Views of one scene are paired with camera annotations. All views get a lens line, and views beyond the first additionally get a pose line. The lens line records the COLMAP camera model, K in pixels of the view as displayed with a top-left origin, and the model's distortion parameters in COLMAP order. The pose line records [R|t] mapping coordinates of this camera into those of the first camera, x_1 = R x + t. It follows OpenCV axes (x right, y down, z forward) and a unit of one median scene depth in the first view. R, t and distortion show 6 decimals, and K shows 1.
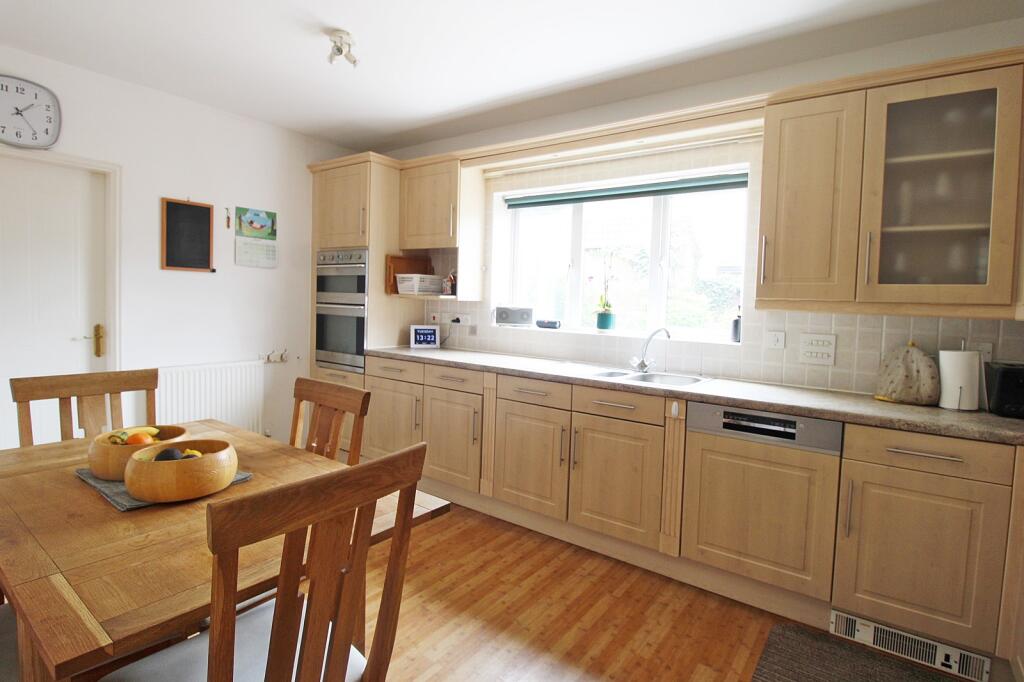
lens RADIAL K [[519.9, 0, 511.6], [0, 519.9, 334.8], [0, 0, 1]] dist [-0.008281, -0.002111]
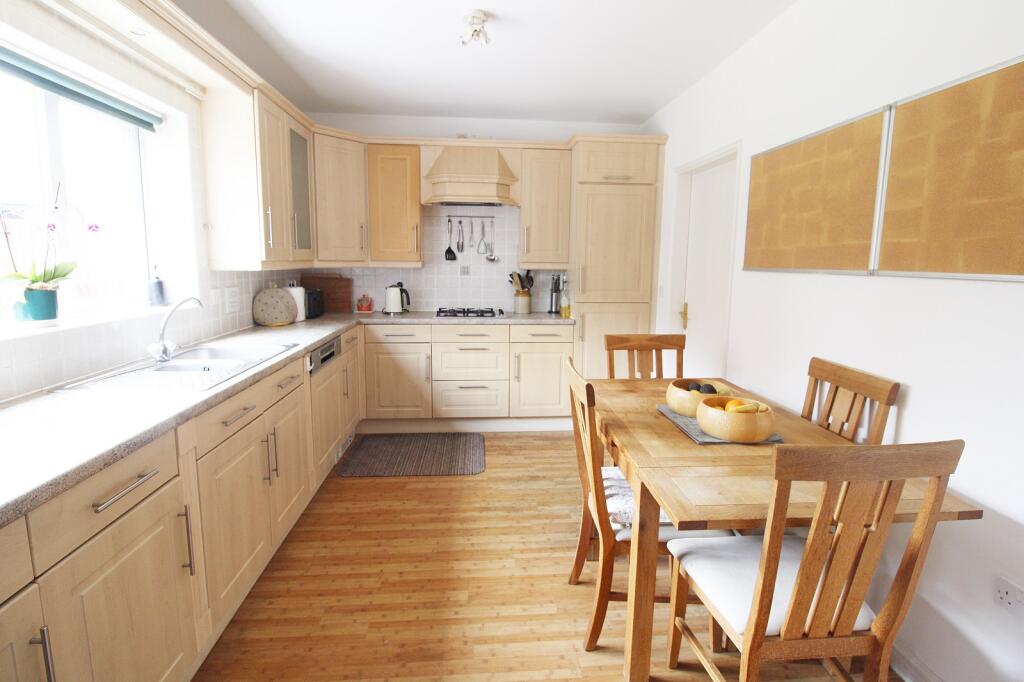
lens RADIAL K [[519.9, 0, 511.7], [0, 519.9, 336.8], [0, 0, 1]] dist [-0.008281, -0.002111]
pose [[-0.661077, -0.150272, 0.735116, -0.759279], [0.016861, 0.976517, 0.214781, -0.141073], [-0.750128, 0.154381, -0.643019, 1.316067]]
